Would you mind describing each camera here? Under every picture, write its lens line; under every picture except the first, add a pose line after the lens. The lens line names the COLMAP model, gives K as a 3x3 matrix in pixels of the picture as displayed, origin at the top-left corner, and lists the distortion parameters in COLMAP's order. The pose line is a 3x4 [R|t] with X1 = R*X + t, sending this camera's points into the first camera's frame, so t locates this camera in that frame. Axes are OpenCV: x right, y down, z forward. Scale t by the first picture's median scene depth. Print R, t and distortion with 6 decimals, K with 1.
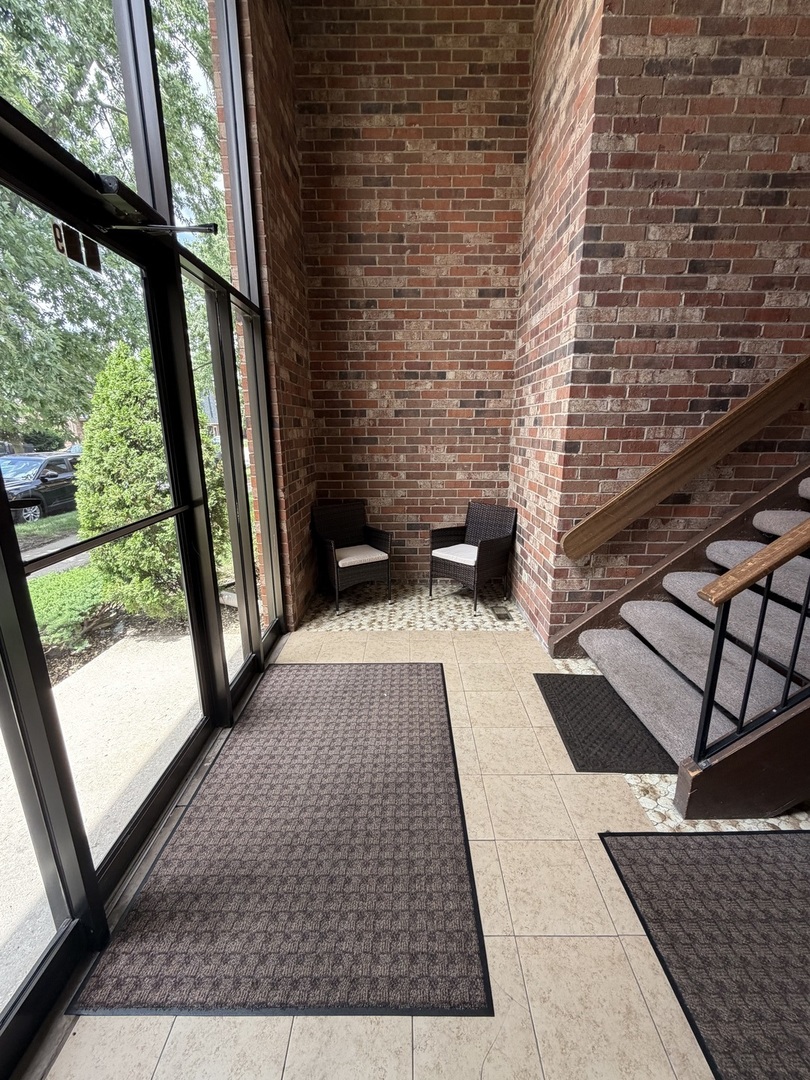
lens RADIAL K [[430.5, 0, 406.5], [0, 430.5, 535.5], [0, 0, 1]] dist [0.000657, 0.000325]
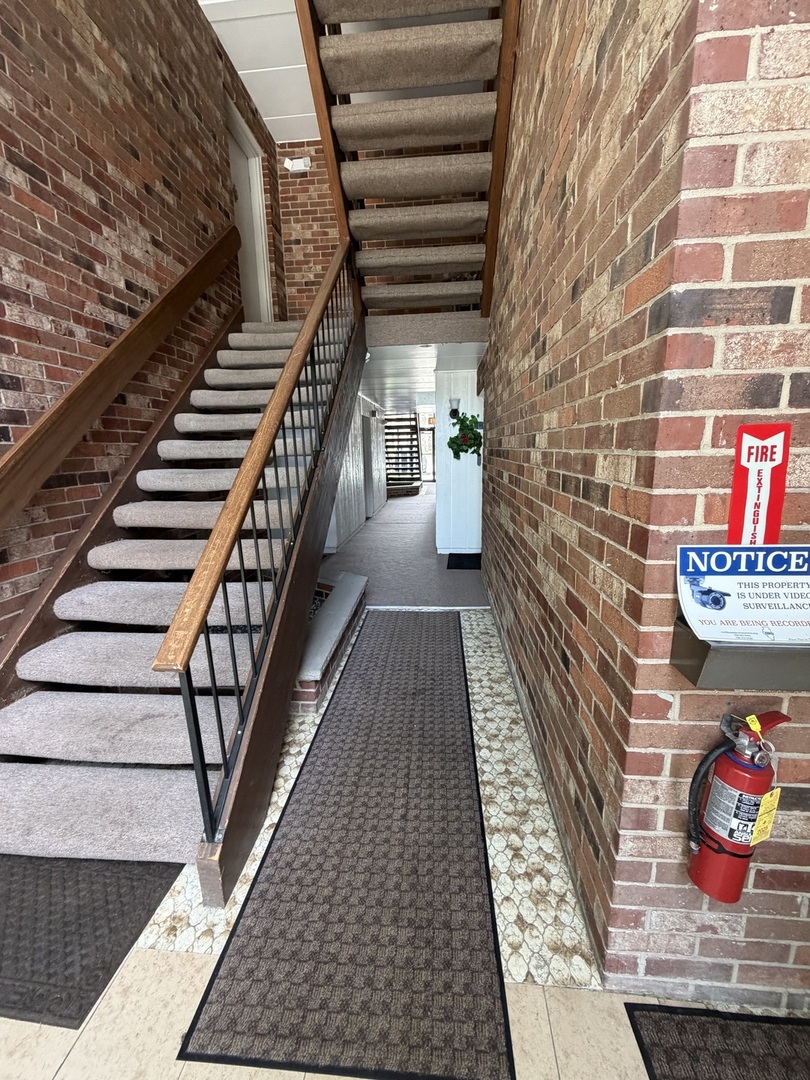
lens RADIAL K [[430.5, 0, 404.2], [0, 430.5, 538.2], [0, 0, 1]] dist [0.000657, 0.000325]
pose [[0.090091, -0.206214, 0.974351, -0.007994], [0.264809, 0.948072, 0.176168, -0.070293], [-0.960083, 0.242146, 0.140020, 0.247124]]
